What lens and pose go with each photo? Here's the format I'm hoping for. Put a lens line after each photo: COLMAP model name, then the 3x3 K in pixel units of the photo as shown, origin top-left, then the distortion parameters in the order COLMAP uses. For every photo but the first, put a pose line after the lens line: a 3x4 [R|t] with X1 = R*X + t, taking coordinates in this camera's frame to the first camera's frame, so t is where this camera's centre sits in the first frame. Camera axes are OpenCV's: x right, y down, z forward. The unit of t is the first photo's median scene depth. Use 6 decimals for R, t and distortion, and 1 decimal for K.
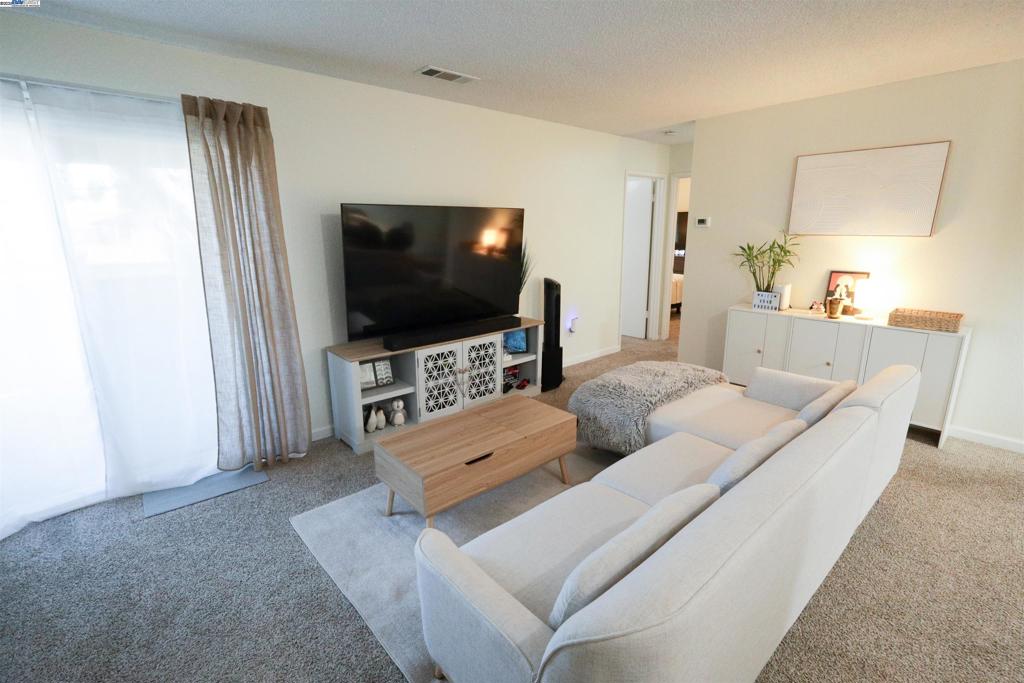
lens RADIAL K [[473.3, 0, 512.0], [0, 473.3, 341.5], [0, 0, 1]] dist [-0.001175, -0.000292]
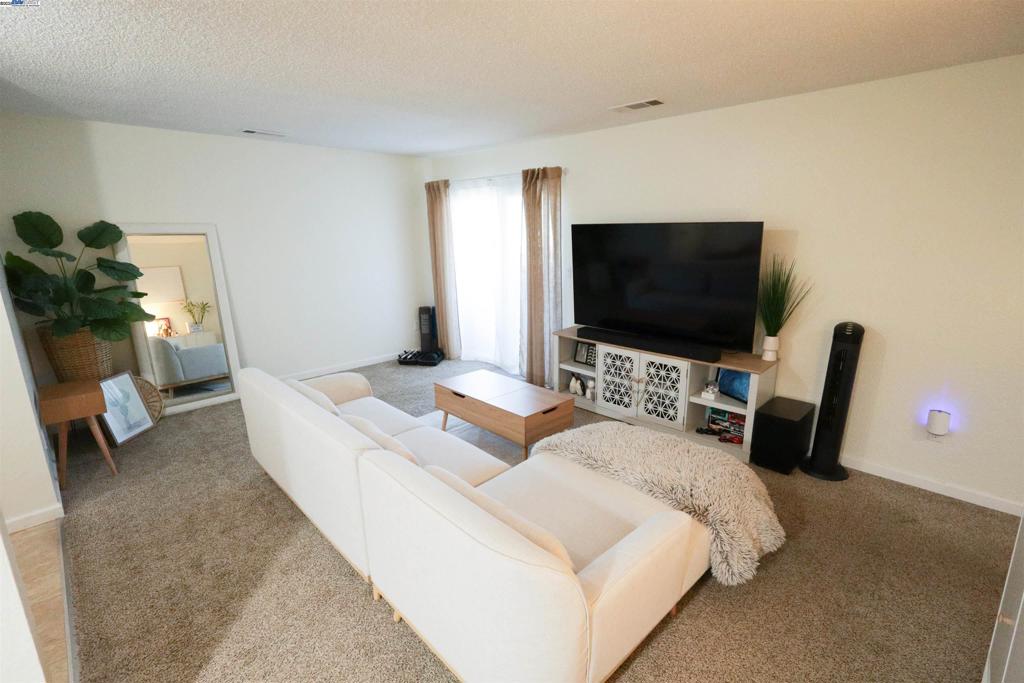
lens RADIAL K [[473.3, 0, 512.0], [0, 473.3, 341.5], [0, 0, 1]] dist [-0.001175, -0.000292]
pose [[0.040620, 0.238782, -0.970223, 0.888039], [-0.224874, 0.948298, 0.223972, -0.193240], [0.973541, 0.209080, 0.092216, 0.624859]]
